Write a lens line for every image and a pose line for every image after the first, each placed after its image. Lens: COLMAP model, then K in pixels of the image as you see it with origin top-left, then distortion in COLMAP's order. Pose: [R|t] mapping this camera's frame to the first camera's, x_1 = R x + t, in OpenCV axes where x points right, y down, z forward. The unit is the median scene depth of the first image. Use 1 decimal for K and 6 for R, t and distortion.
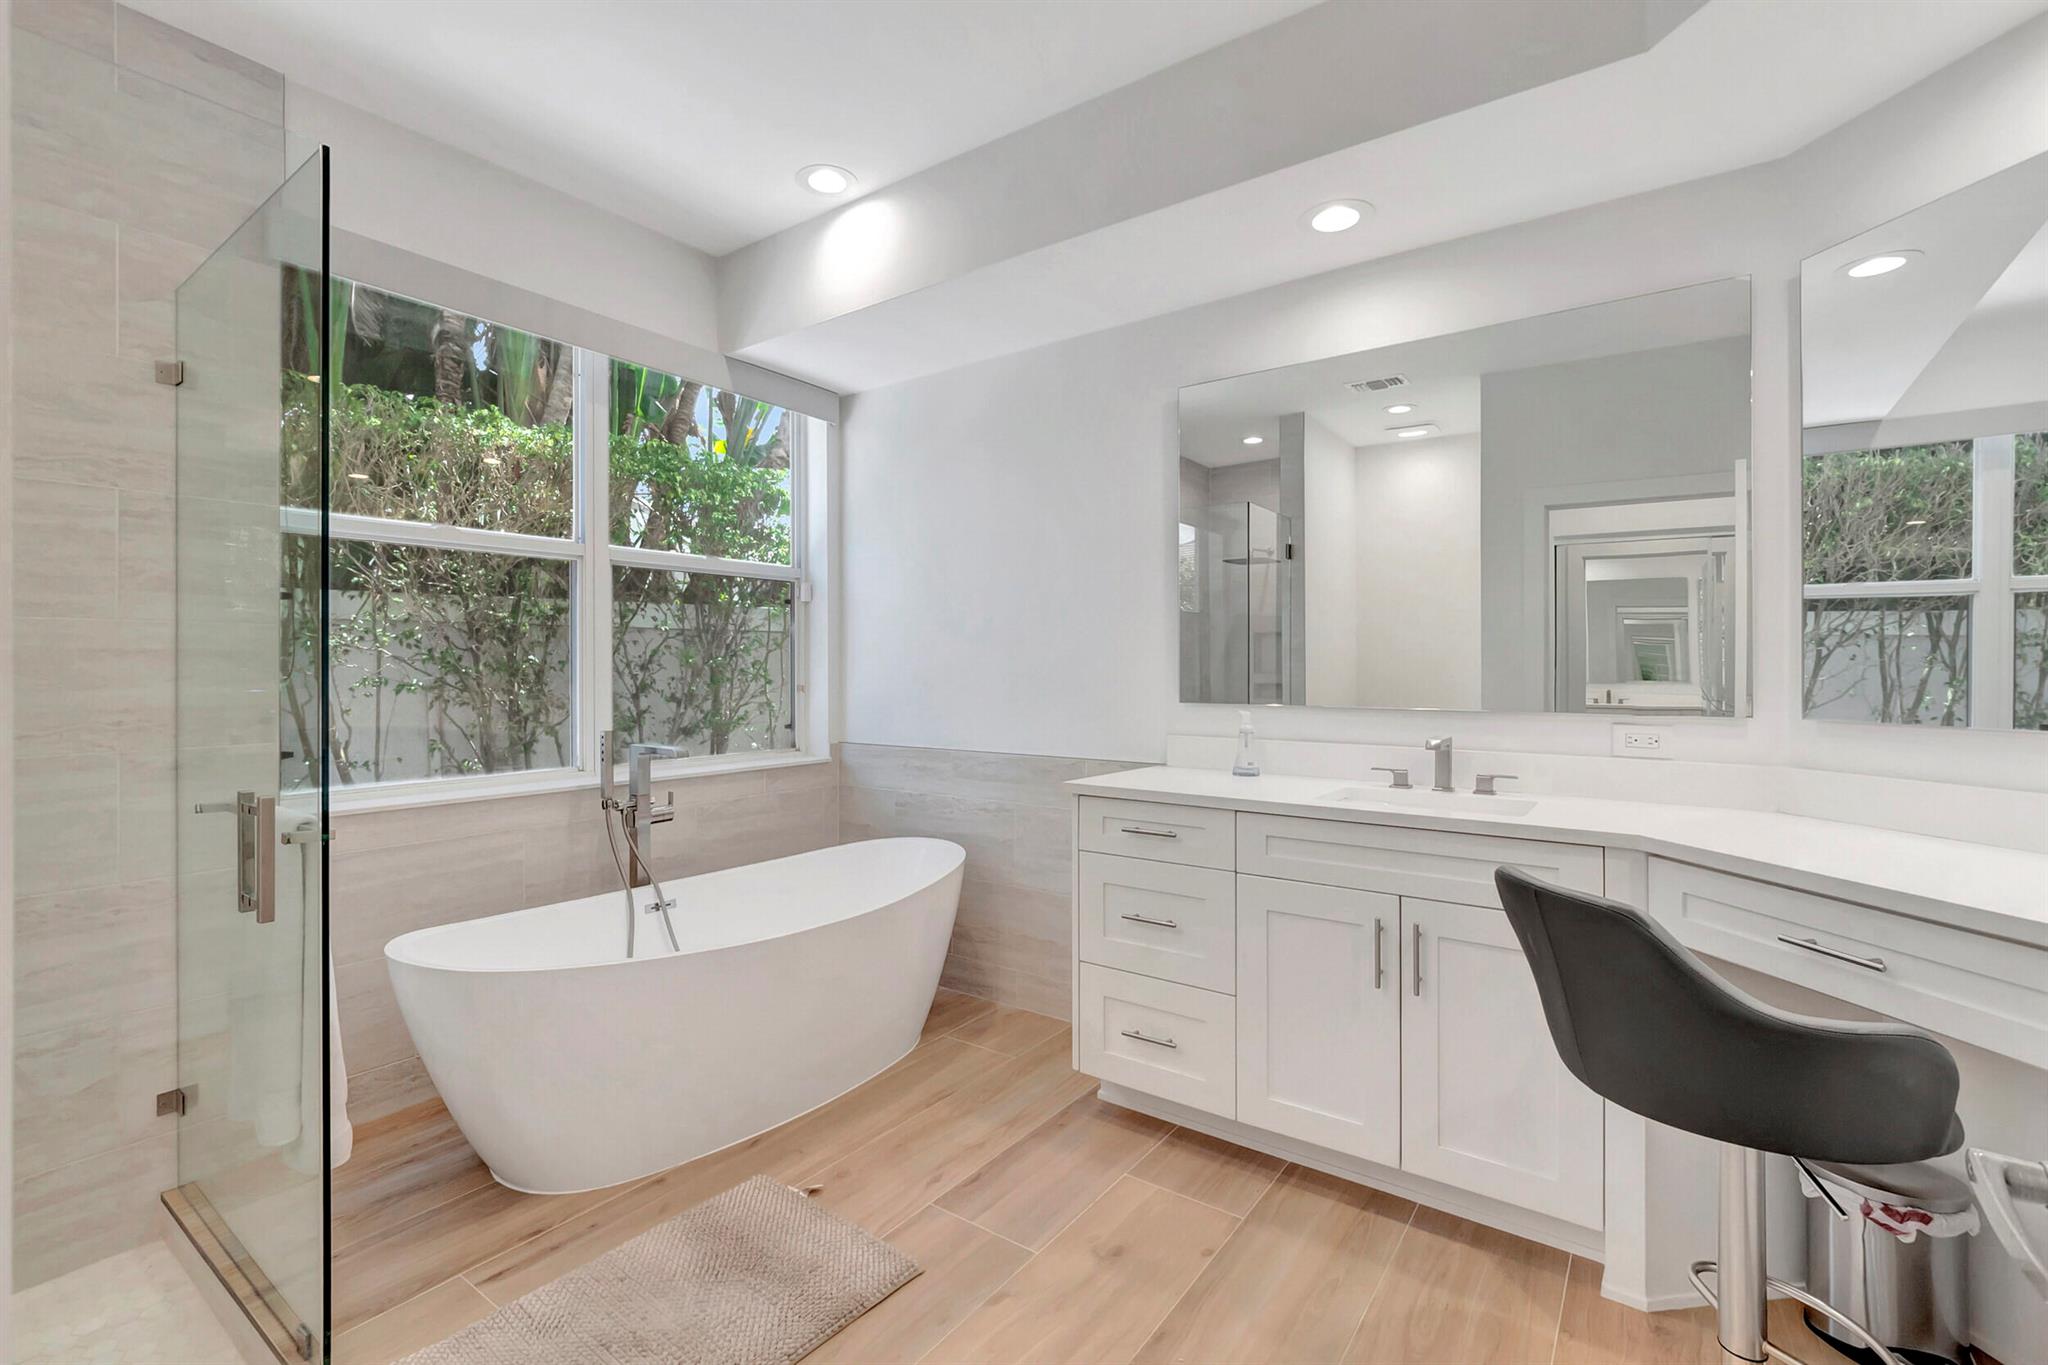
lens RADIAL K [[912.0, 0, 1019.3], [0, 912.0, 665.7], [0, 0, 1]] dist [0.003444, -0.000995]
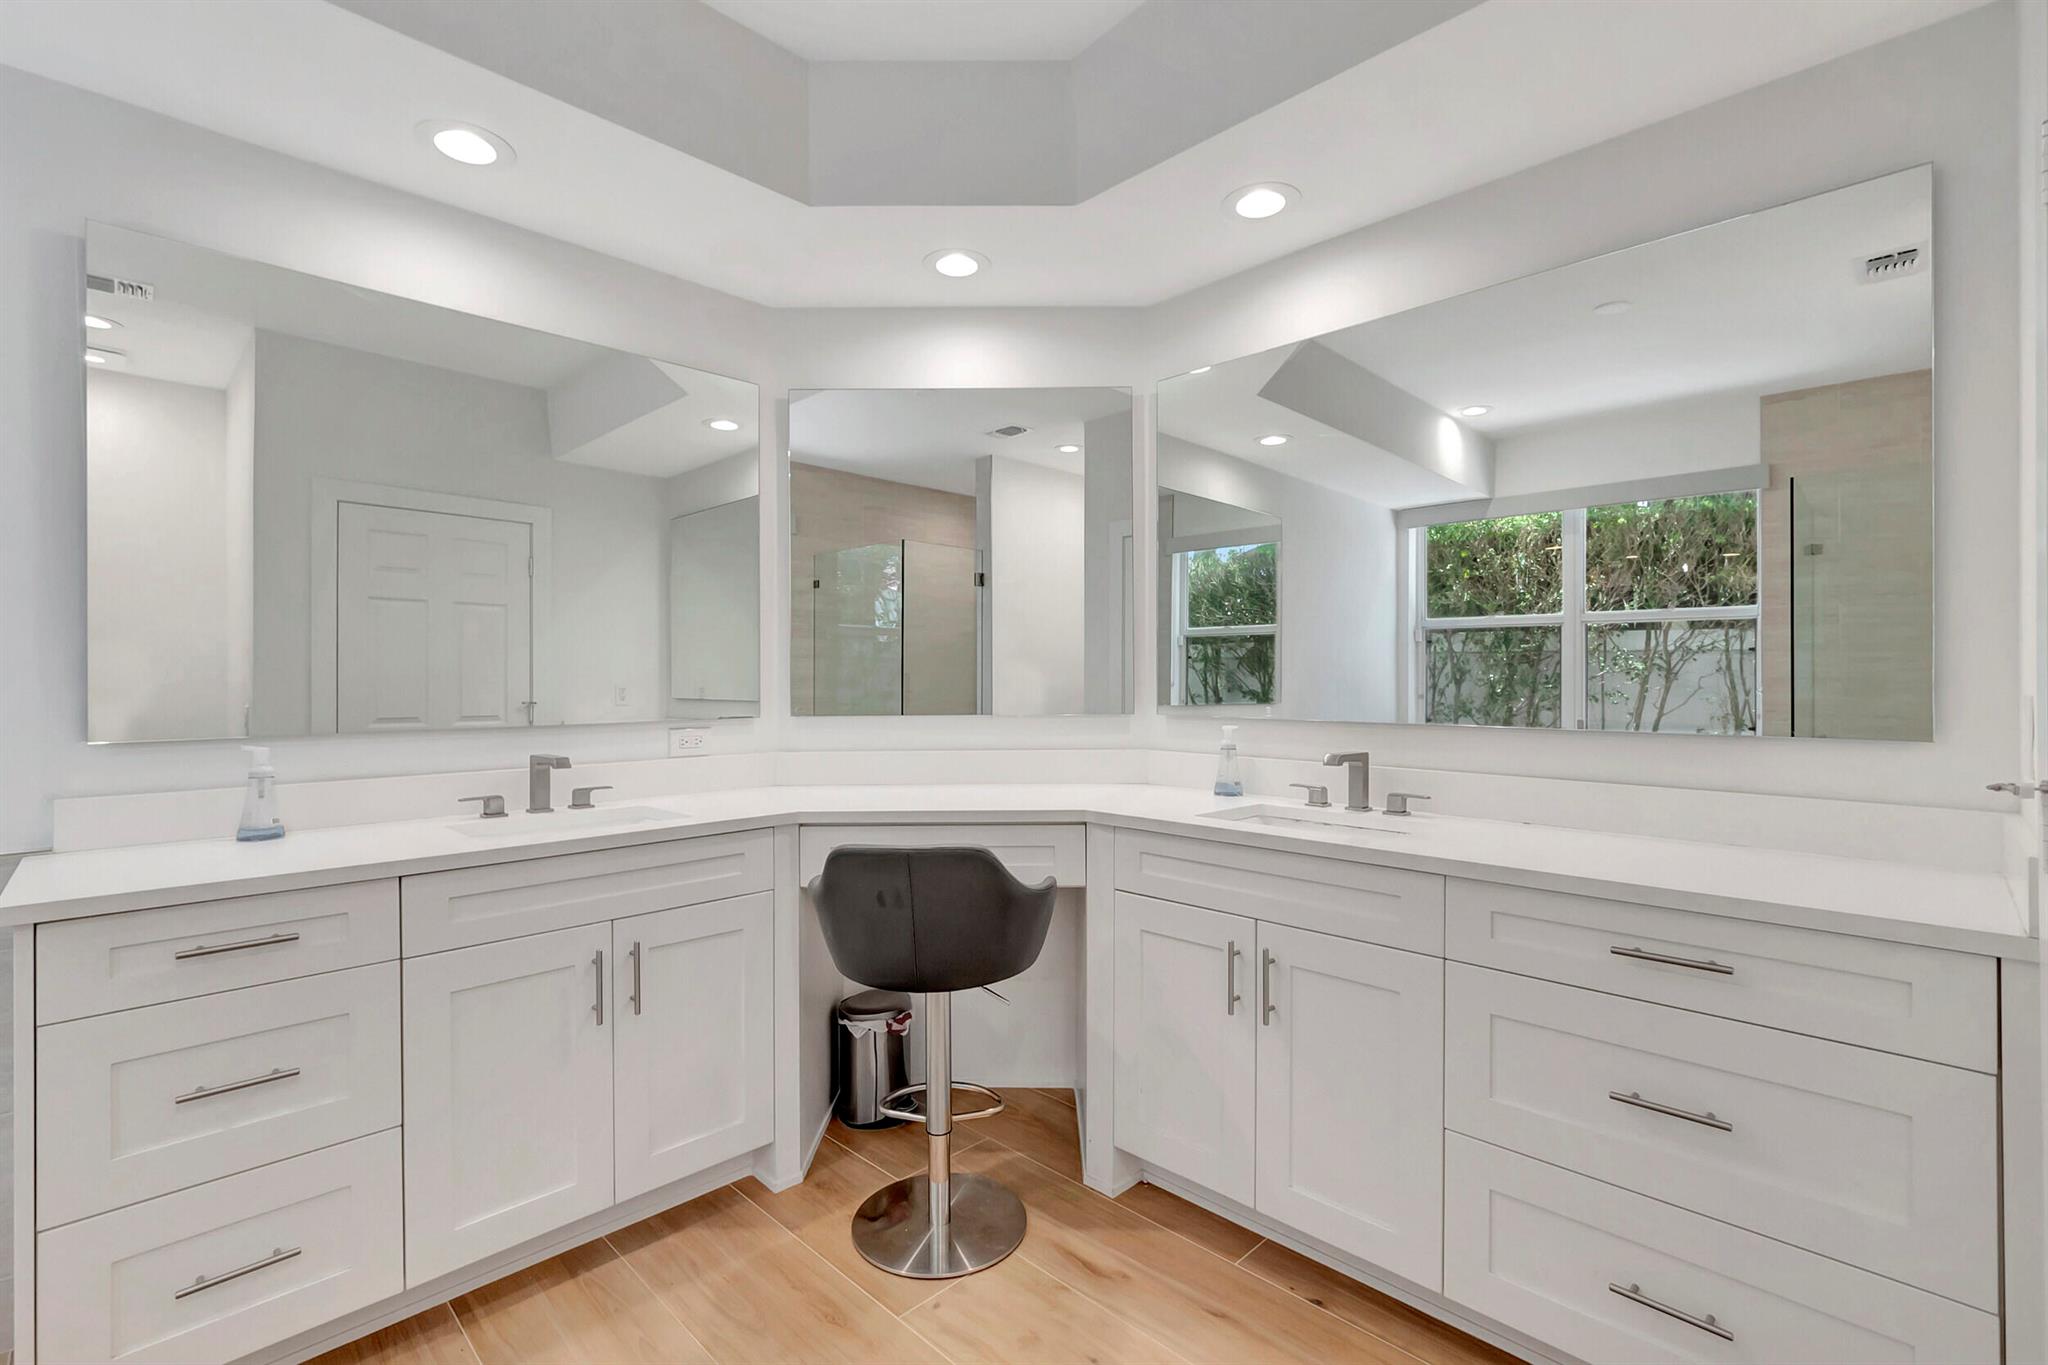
lens RADIAL K [[912.0, 0, 1017.2], [0, 912.0, 680.9], [0, 0, 1]] dist [0.003444, -0.000995]
pose [[0.169393, -0.005333, 0.985534, -0.430741], [0.004499, 0.999979, 0.004638, -0.001345], [-0.985538, 0.003649, 0.169413, 0.396784]]
